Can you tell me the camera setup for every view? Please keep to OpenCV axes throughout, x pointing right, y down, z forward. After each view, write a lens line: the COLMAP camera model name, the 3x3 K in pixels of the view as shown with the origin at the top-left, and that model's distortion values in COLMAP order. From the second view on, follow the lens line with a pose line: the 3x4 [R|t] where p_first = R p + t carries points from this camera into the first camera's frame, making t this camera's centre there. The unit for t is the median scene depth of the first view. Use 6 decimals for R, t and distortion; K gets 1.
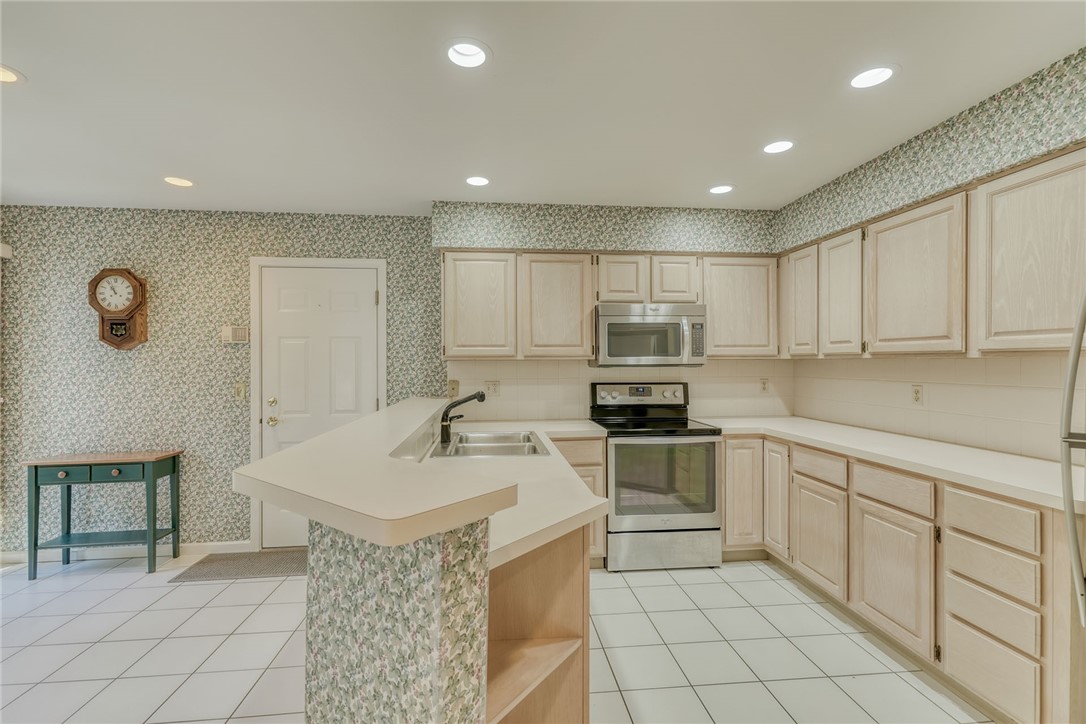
lens RADIAL K [[492.4, 0, 543.6], [0, 492.4, 364.1], [0, 0, 1]] dist [0.012809, -0.001206]
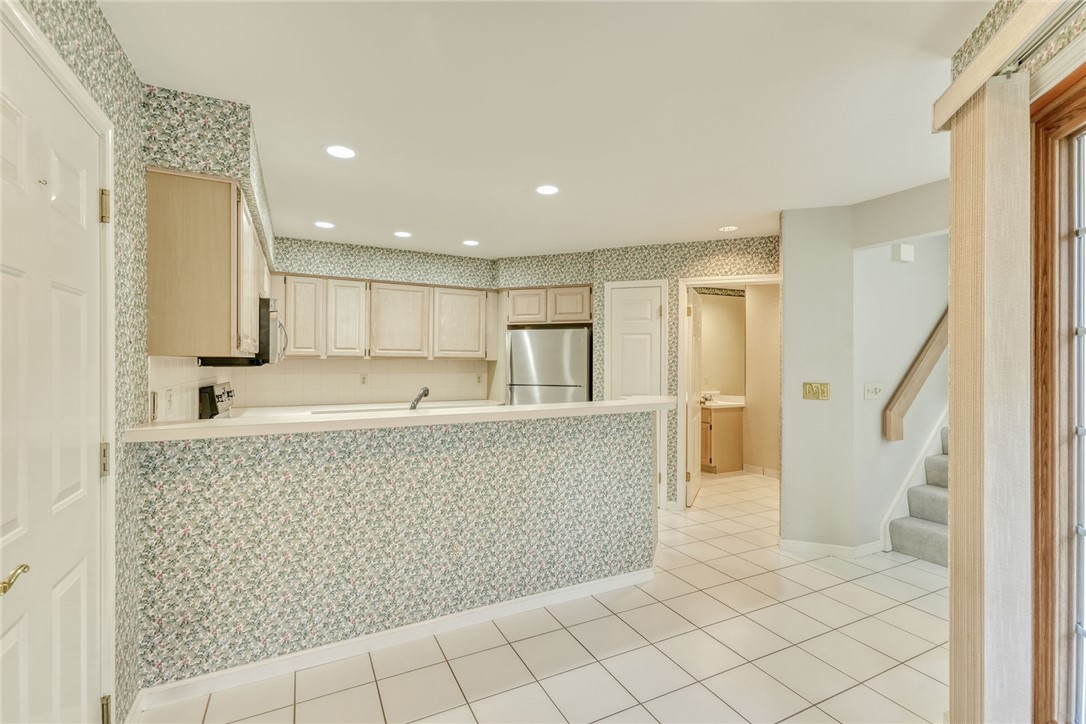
lens RADIAL K [[492.4, 0, 538.8], [0, 492.4, 361.5], [0, 0, 1]] dist [0.012809, -0.001206]
pose [[-0.356573, -0.003857, 0.934259, -0.760494], [-0.005879, 0.999981, 0.001884, -0.006620], [-0.934249, -0.004821, -0.356589, 0.698405]]
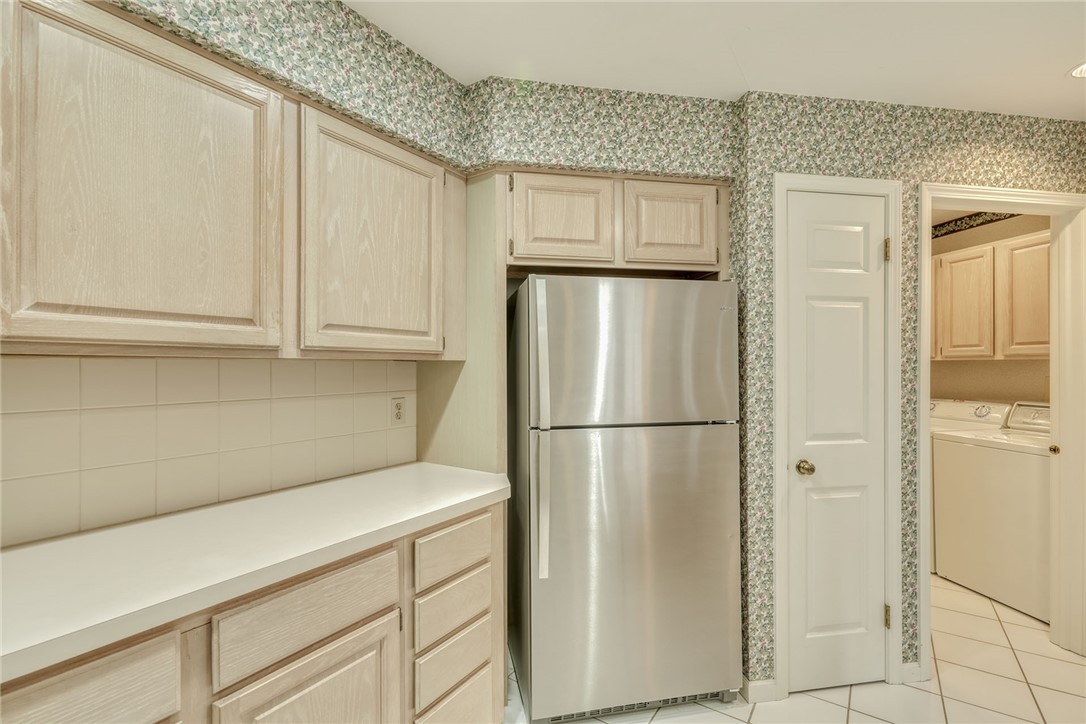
lens RADIAL K [[492.4, 0, 549.2], [0, 492.4, 362.0], [0, 0, 1]] dist [0.012809, -0.001206]
pose [[-0.765605, 0.000640, 0.643311, 0.095825], [-0.000149, 0.999999, -0.001173, -0.003496], [-0.643311, -0.000994, -0.765604, 0.661544]]
